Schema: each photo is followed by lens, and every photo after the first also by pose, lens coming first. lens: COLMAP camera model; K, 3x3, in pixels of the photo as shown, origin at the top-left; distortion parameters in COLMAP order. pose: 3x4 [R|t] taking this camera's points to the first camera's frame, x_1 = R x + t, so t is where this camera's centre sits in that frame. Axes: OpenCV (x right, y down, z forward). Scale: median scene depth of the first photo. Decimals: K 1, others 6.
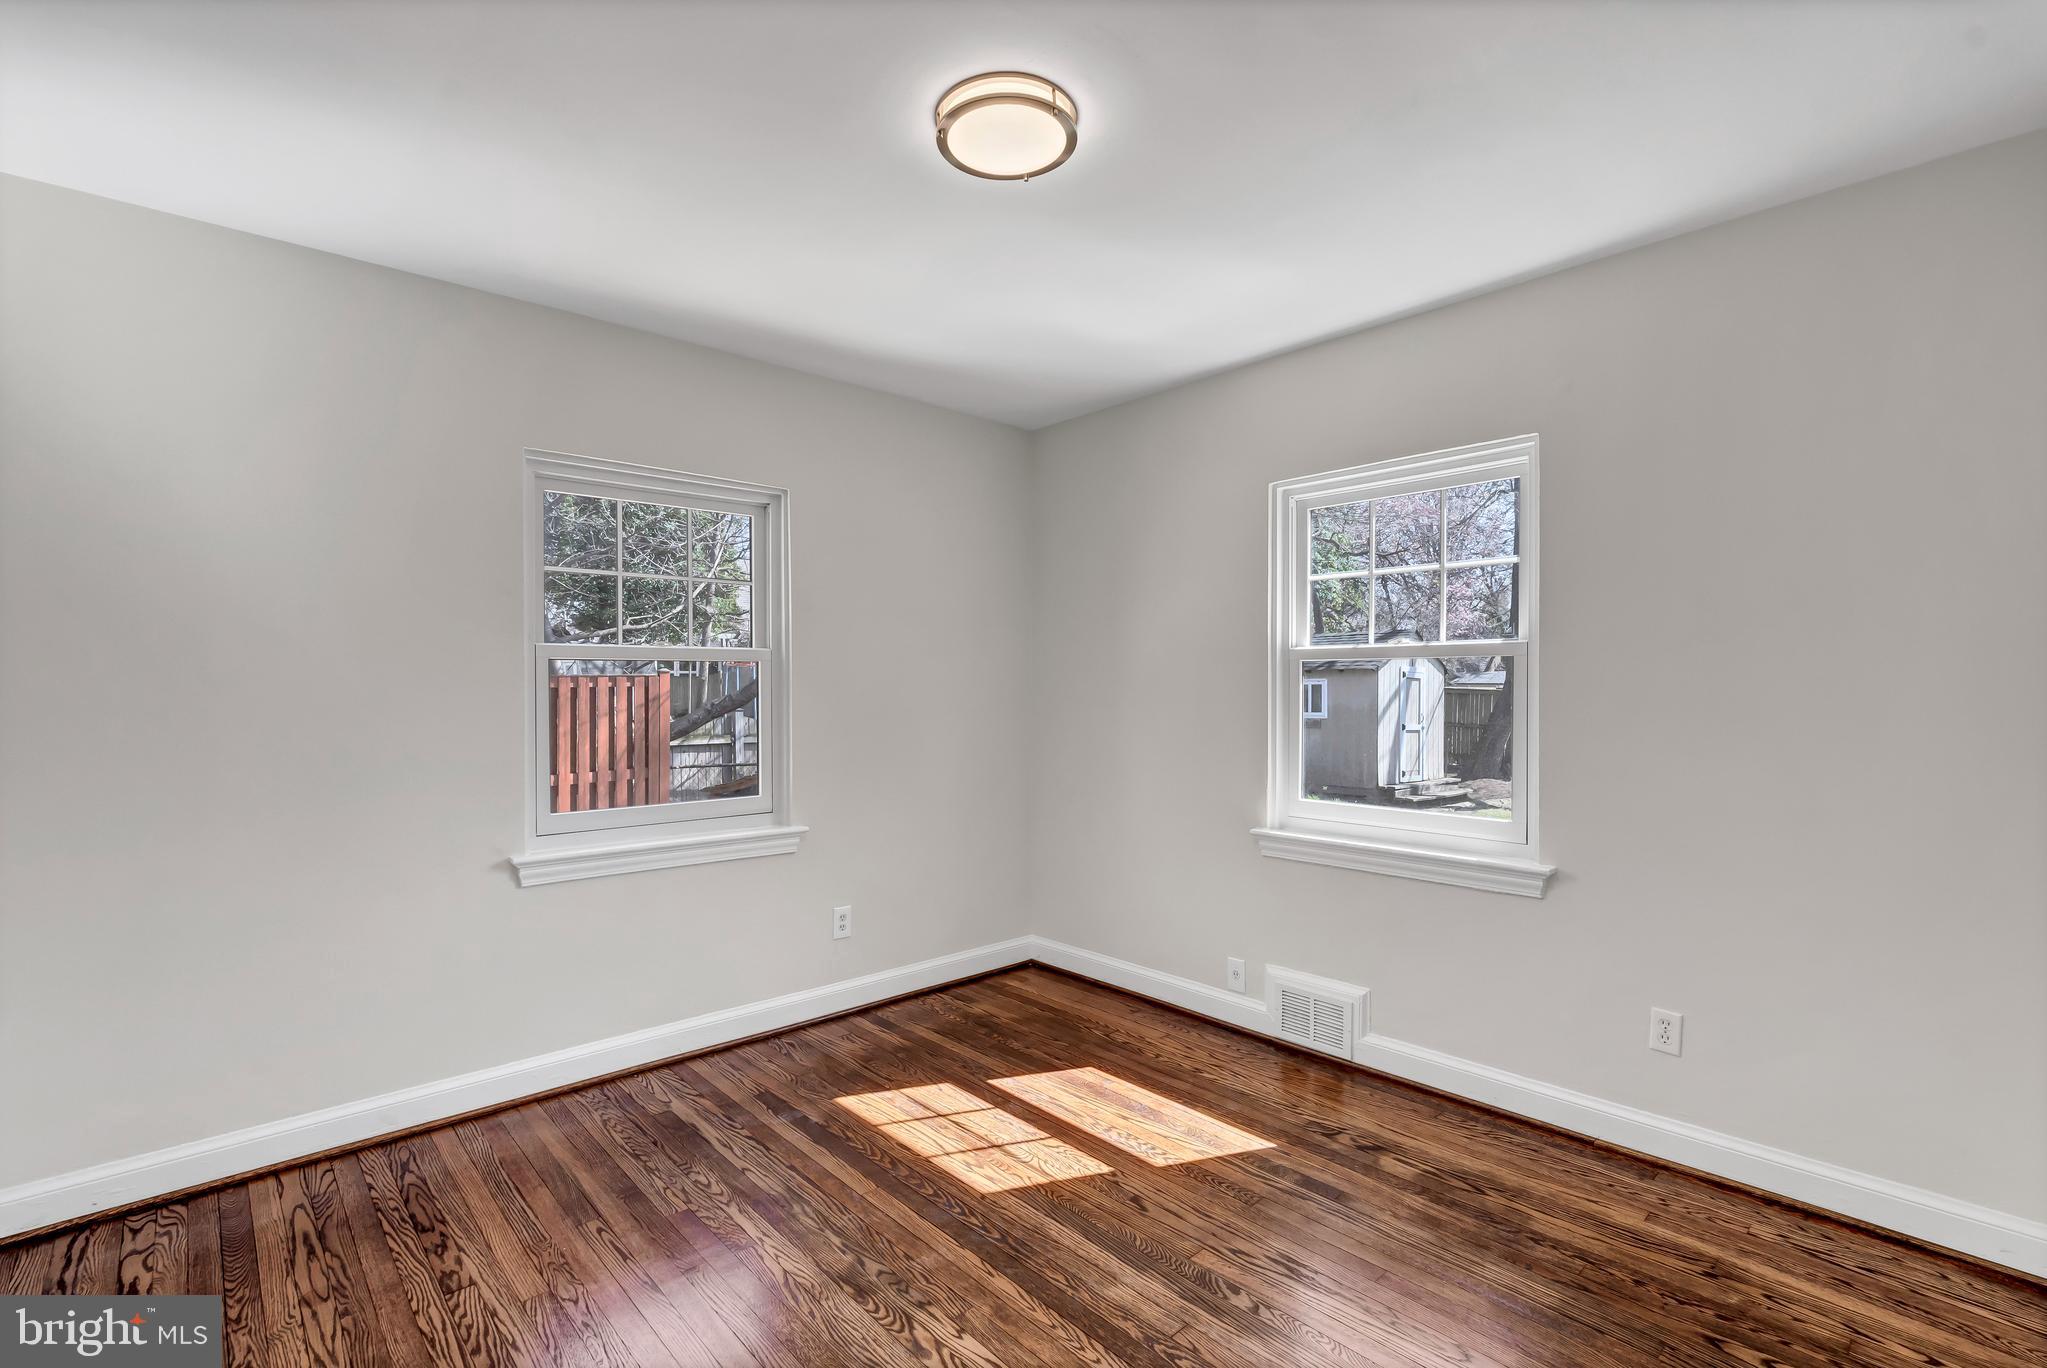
lens RADIAL K [[927.3, 0, 1028.1], [0, 927.3, 692.0], [0, 0, 1]] dist [0.001624, -0.000013]
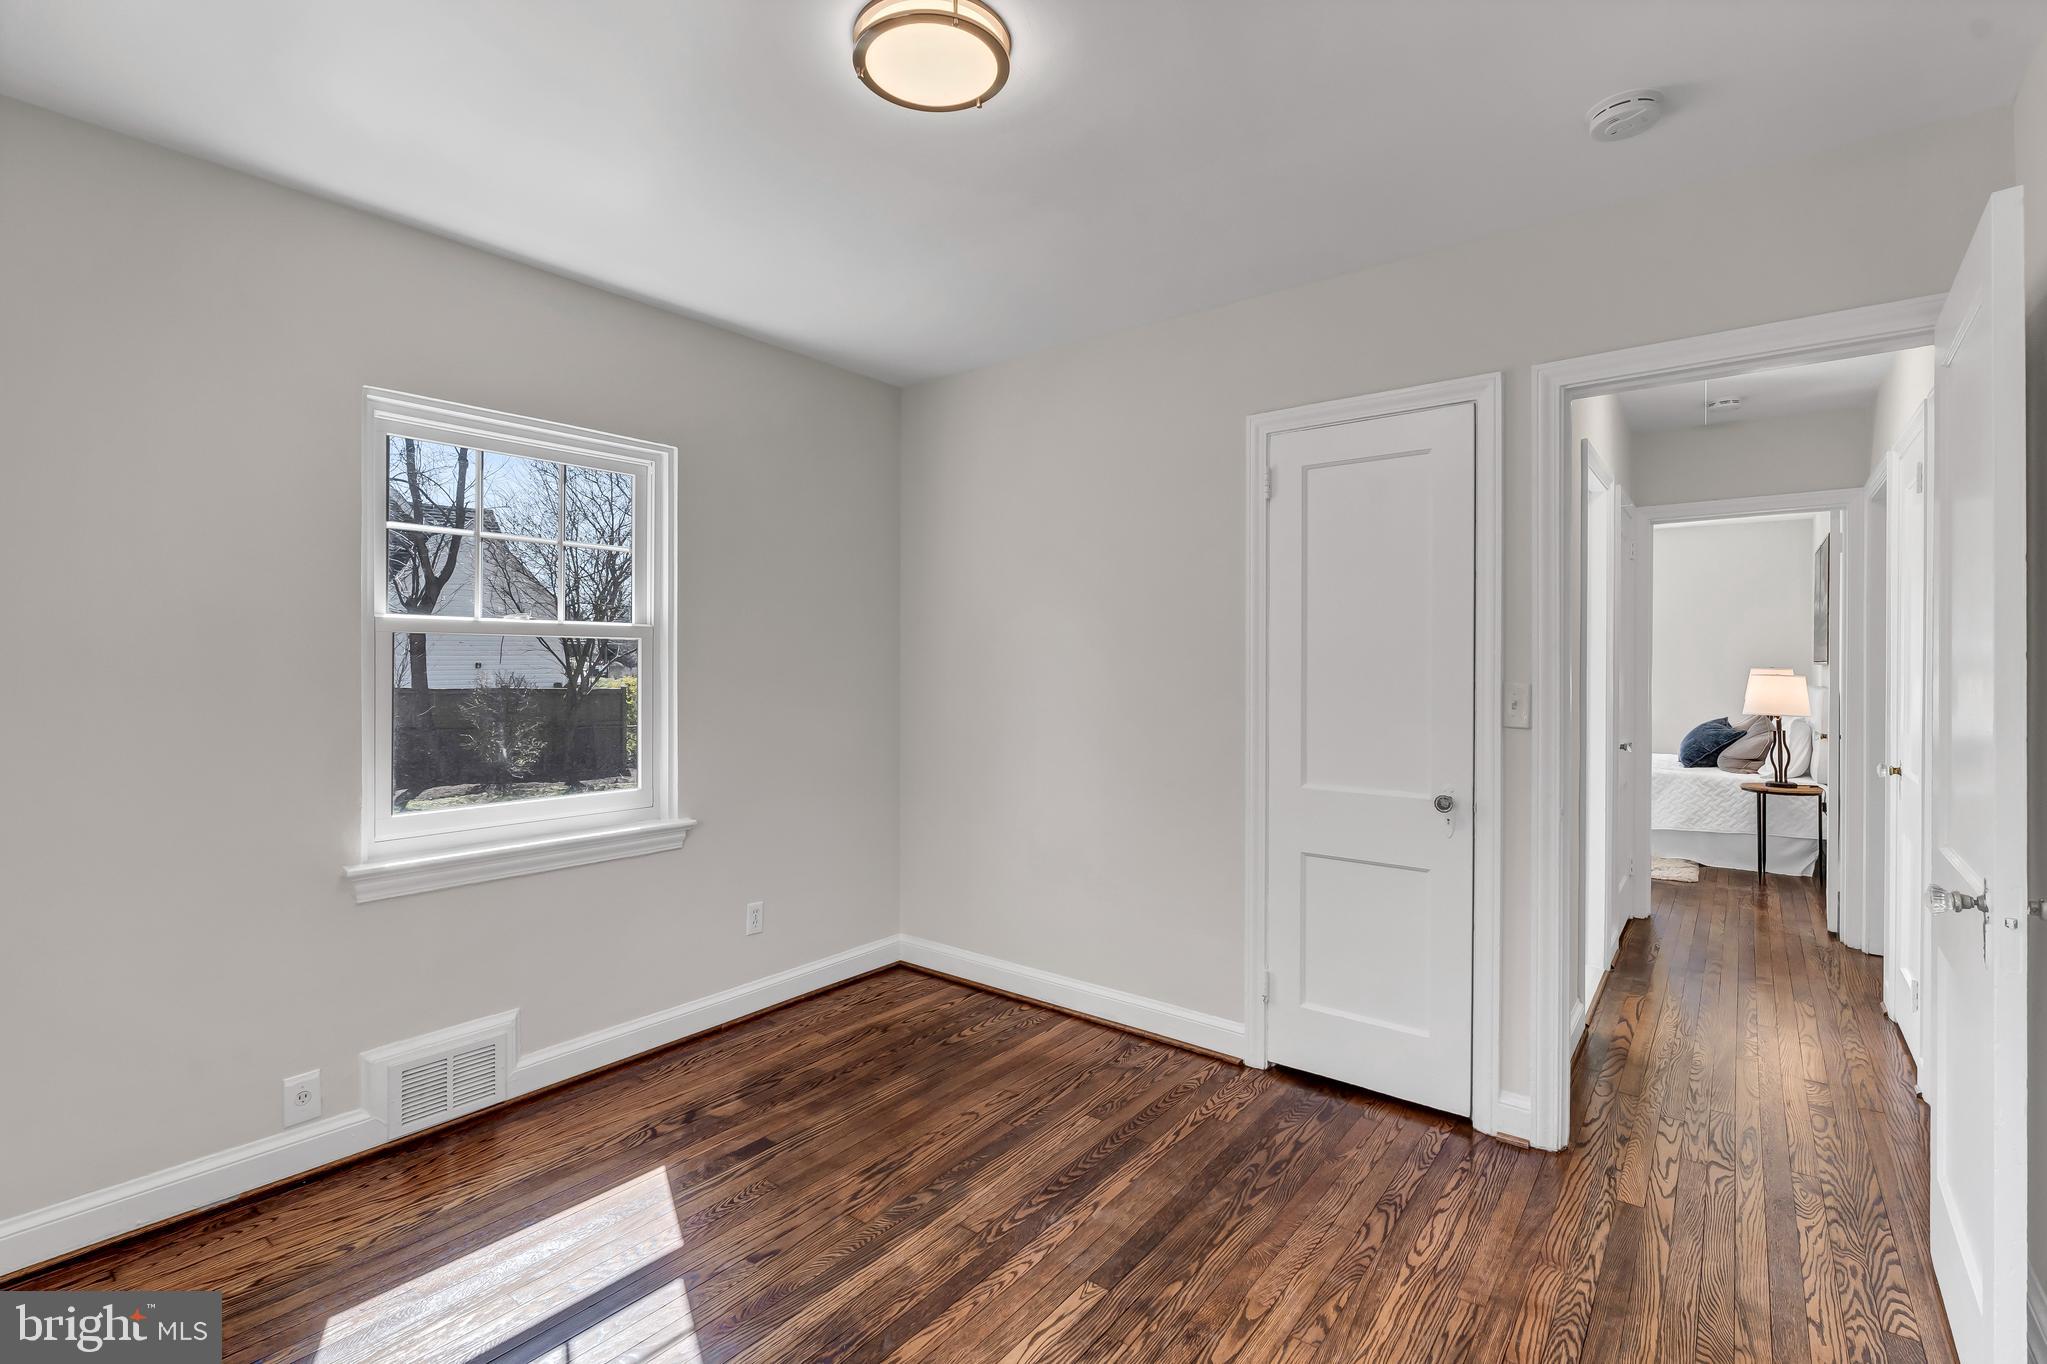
lens RADIAL K [[935.5, 0, 1022.9], [0, 935.5, 669.0], [0, 0, 1]] dist [-0.000240, -0.000014]
pose [[-0.169228, -0.004843, 0.985565, -0.762189], [0.003764, 0.999977, 0.005560, -0.008685], [-0.985570, 0.004651, -0.169206, 0.869122]]
